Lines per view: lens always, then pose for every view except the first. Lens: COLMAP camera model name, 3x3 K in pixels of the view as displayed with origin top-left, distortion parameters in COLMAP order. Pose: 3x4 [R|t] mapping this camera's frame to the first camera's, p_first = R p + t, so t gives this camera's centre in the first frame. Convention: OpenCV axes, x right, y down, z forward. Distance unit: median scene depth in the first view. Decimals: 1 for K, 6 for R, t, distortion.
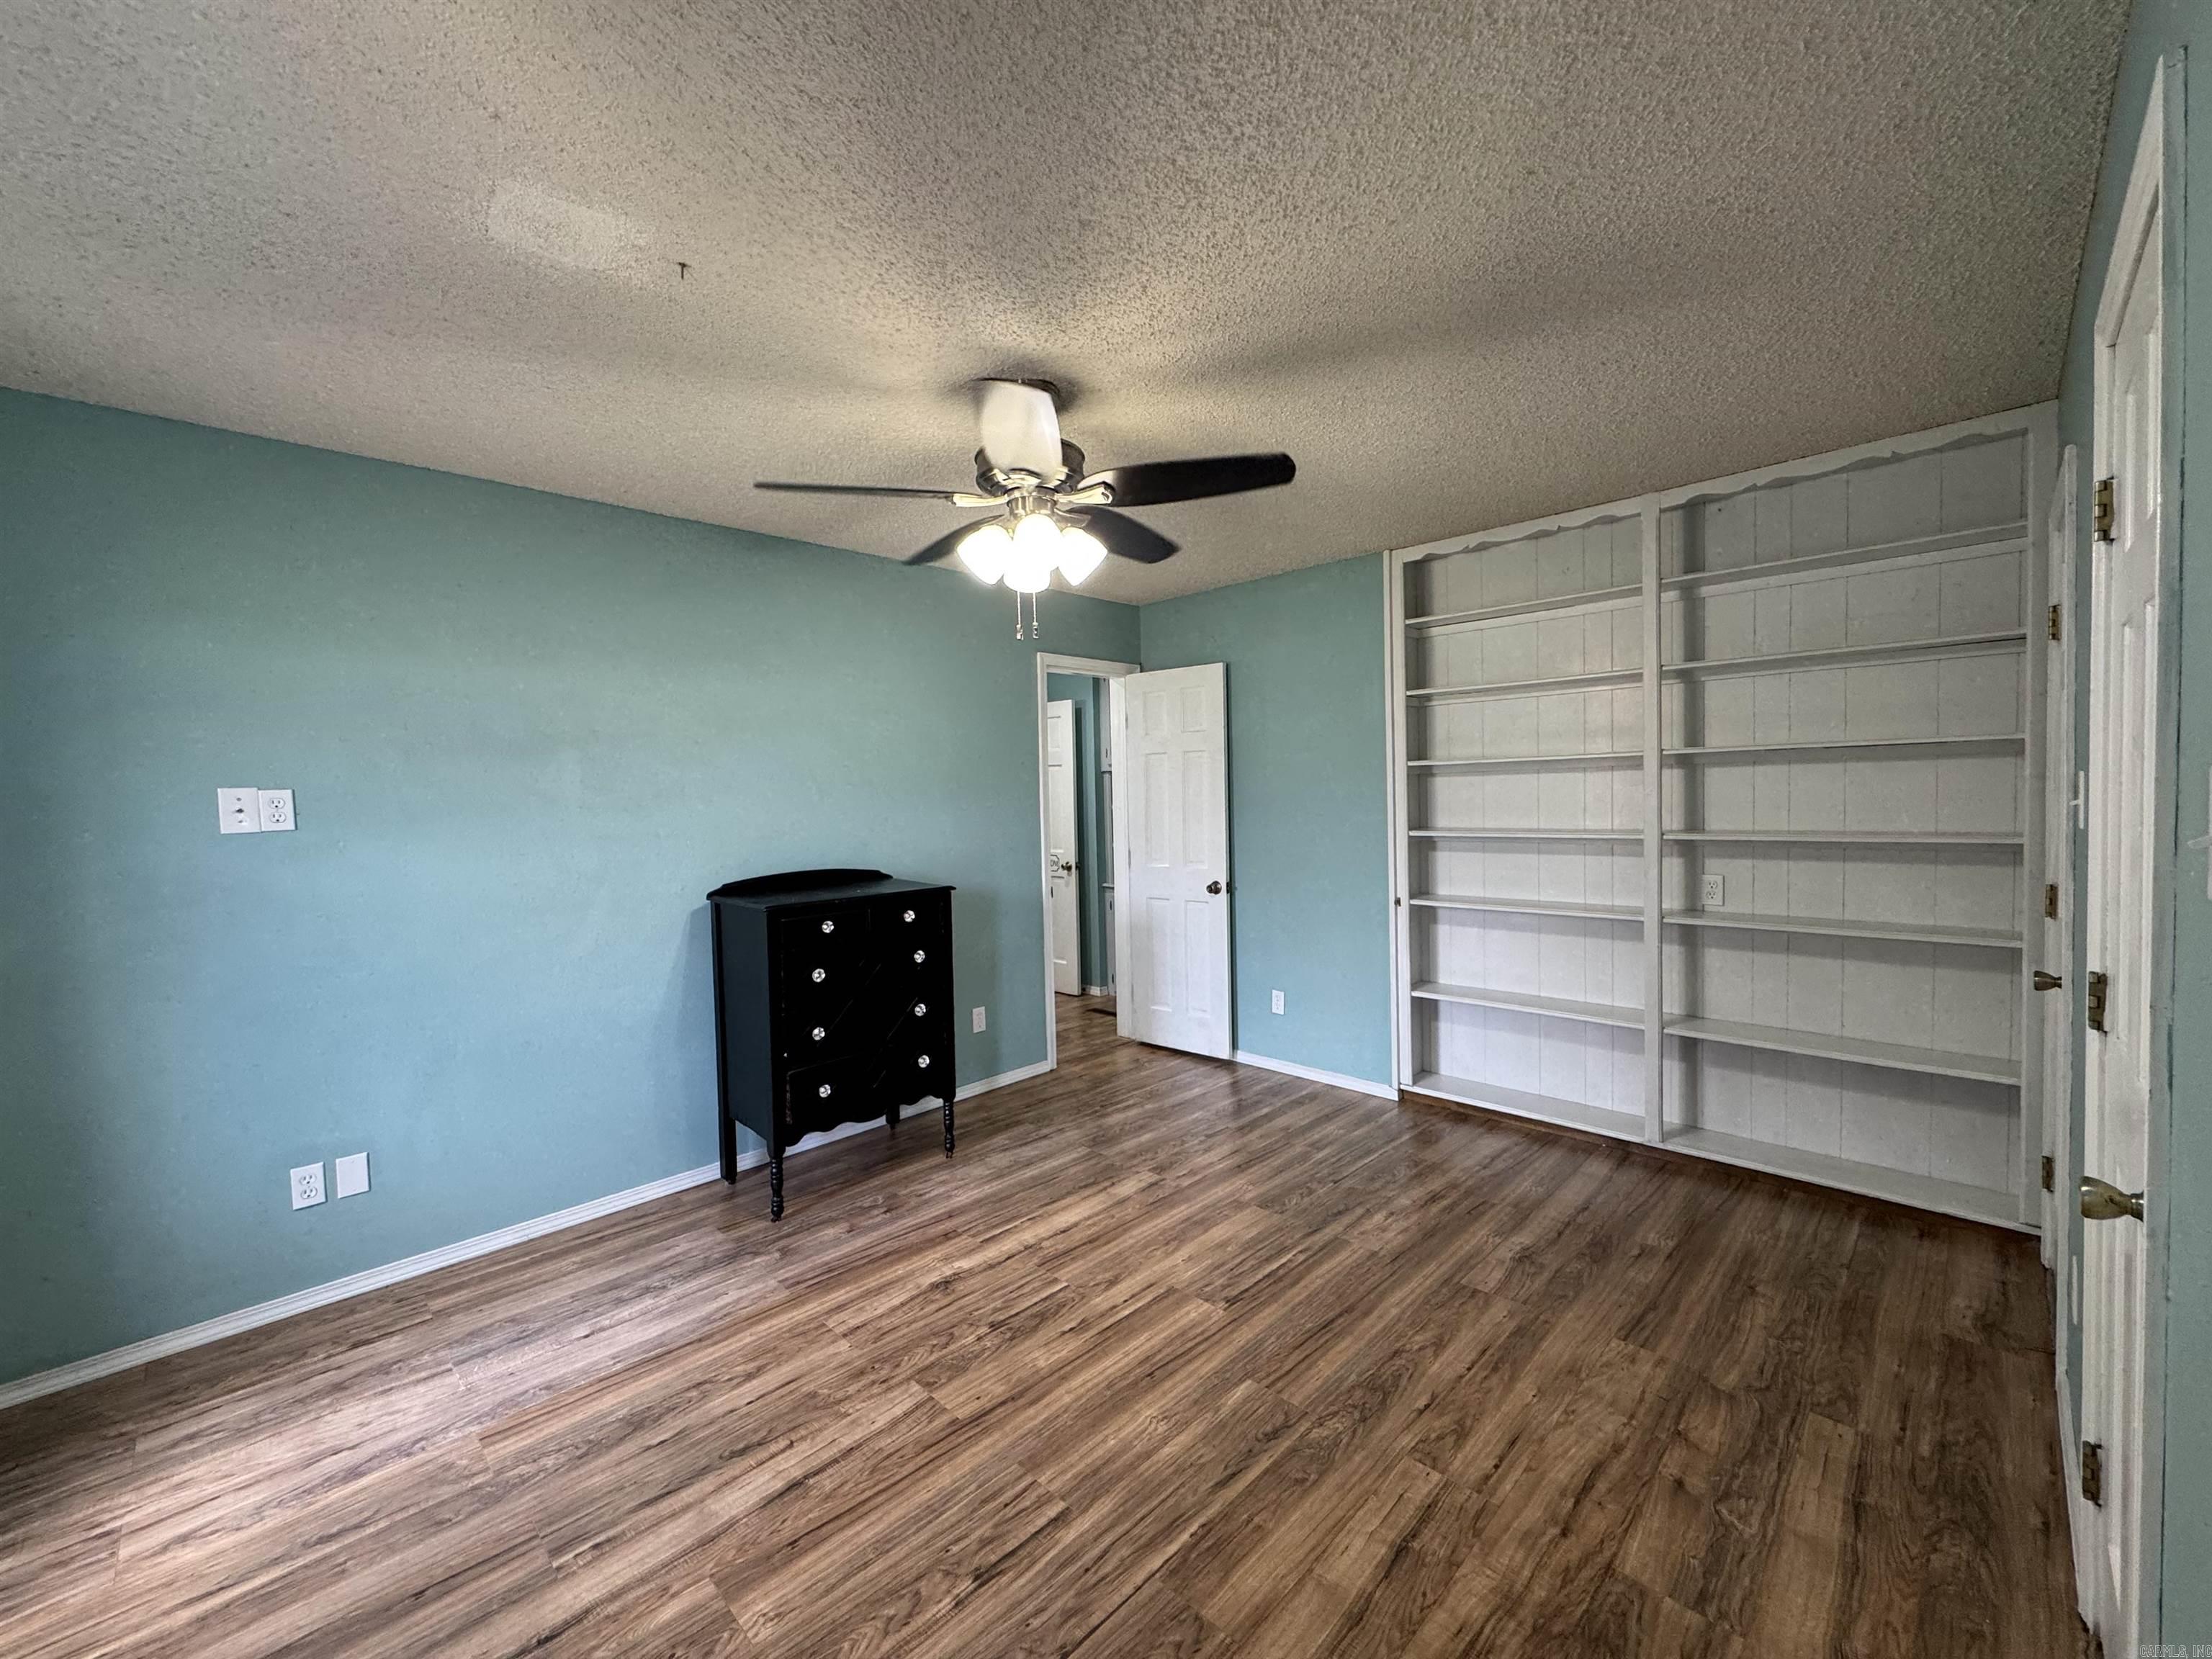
lens RADIAL K [[886.4, 0, 1107.8], [0, 886.4, 828.2], [0, 0, 1]] dist [-0.002182, 0.000739]
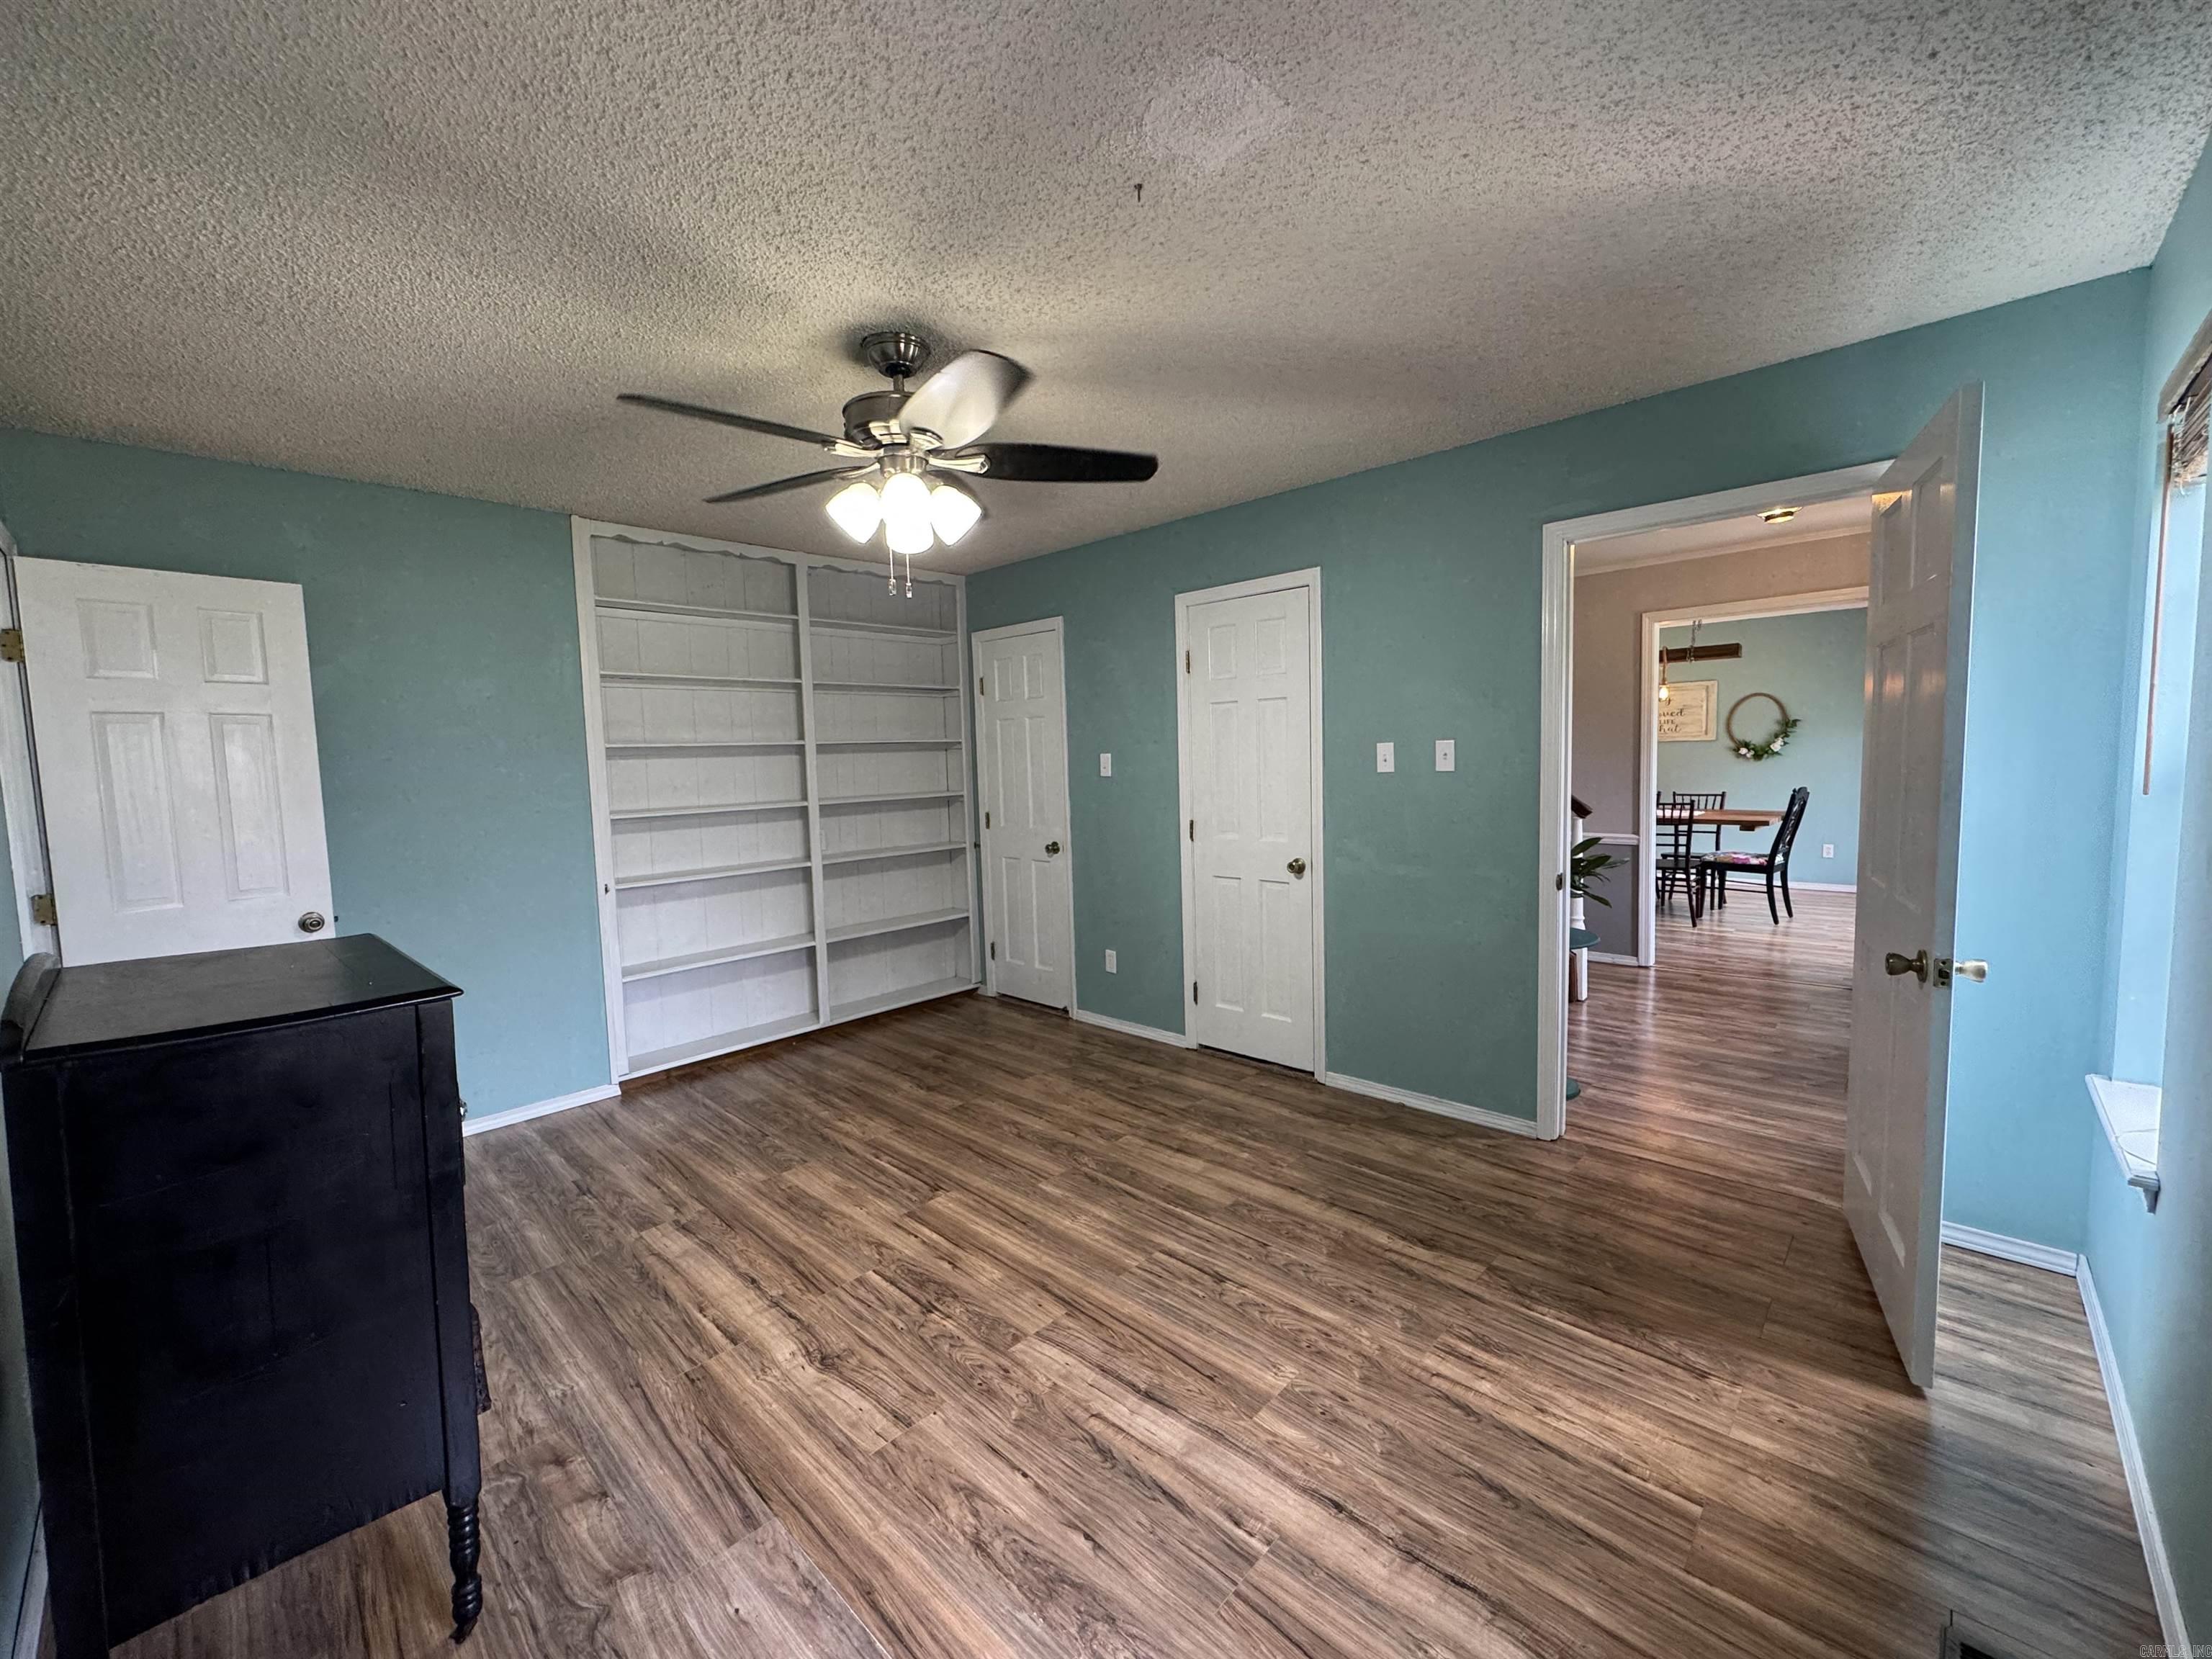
lens RADIAL K [[886.4, 0, 1107.8], [0, 886.4, 828.2], [0, 0, 1]] dist [-0.002182, 0.000739]
pose [[-0.025499, -0.056159, 0.998096, -0.972160], [0.070690, 0.995820, 0.057837, 0.001021], [-0.997172, 0.072030, -0.021422, 0.724950]]
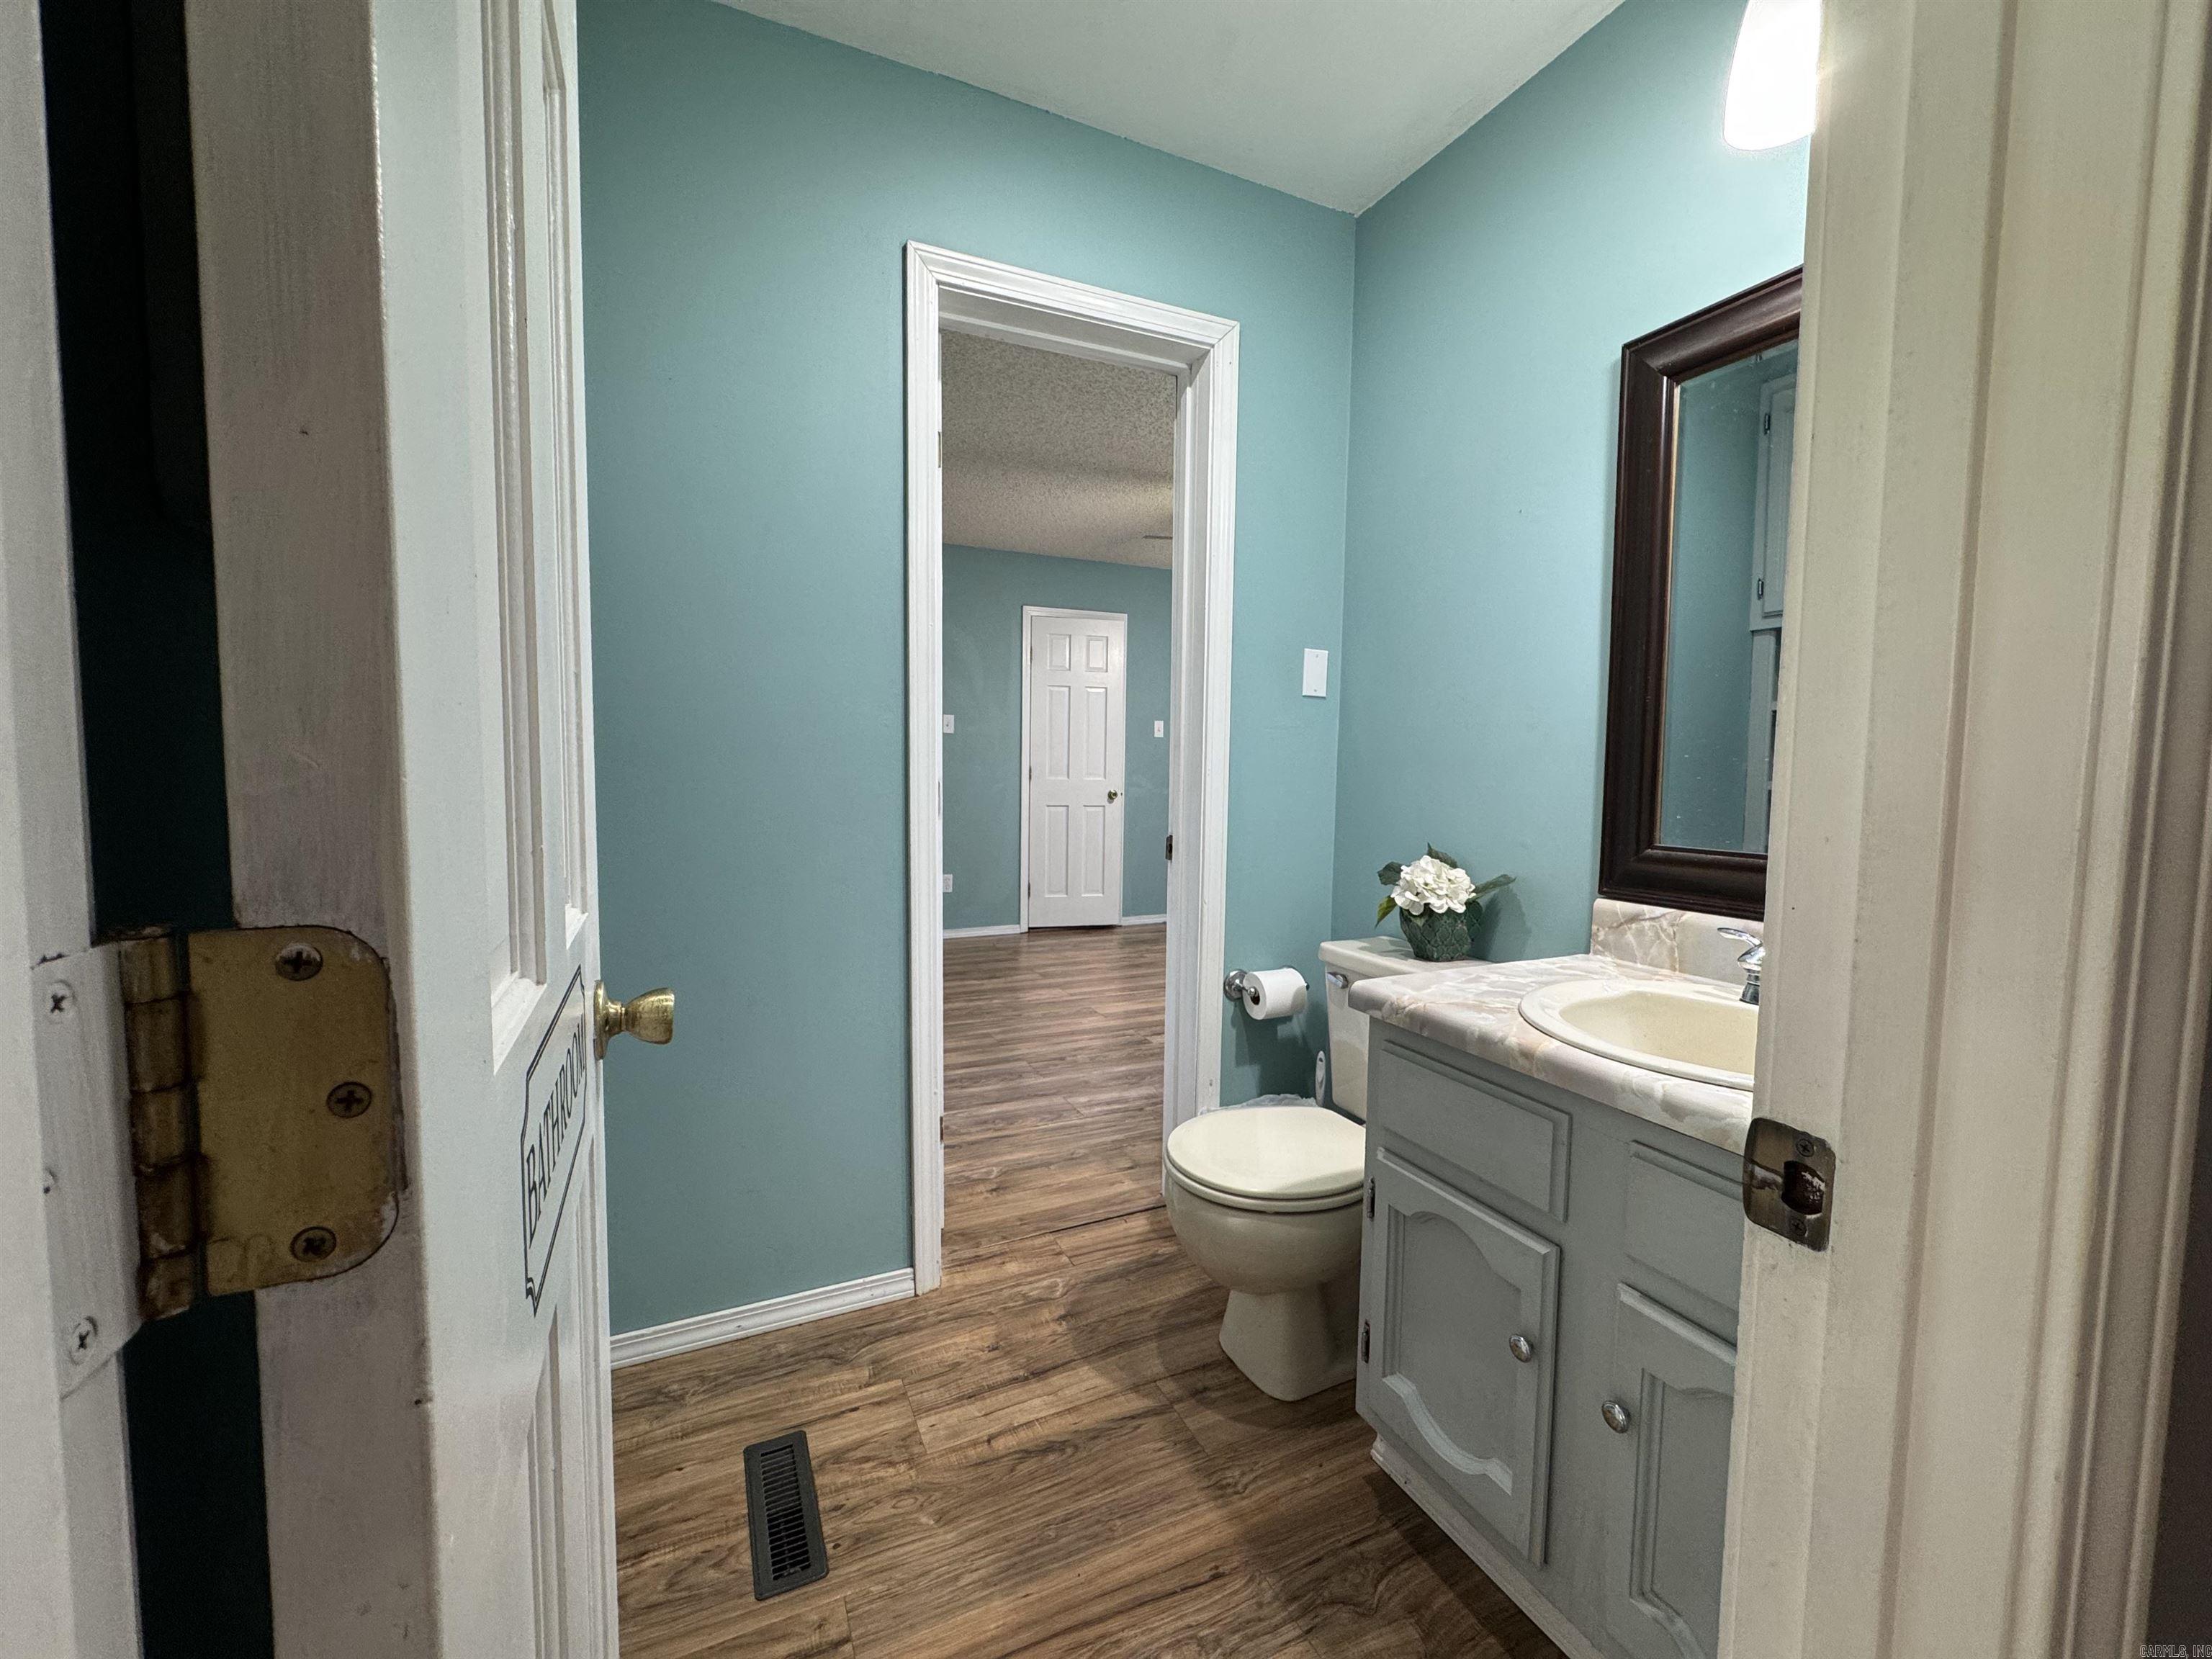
lens RADIAL K [[886.4, 0, 1107.8], [0, 886.4, 828.2], [0, 0, 1]] dist [-0.002182, 0.000739]
pose [[-0.936966, -0.016363, 0.349037, -0.355773], [0.021022, 0.994454, 0.103051, 0.017229], [-0.348787, 0.103892, -0.931426, 2.567447]]
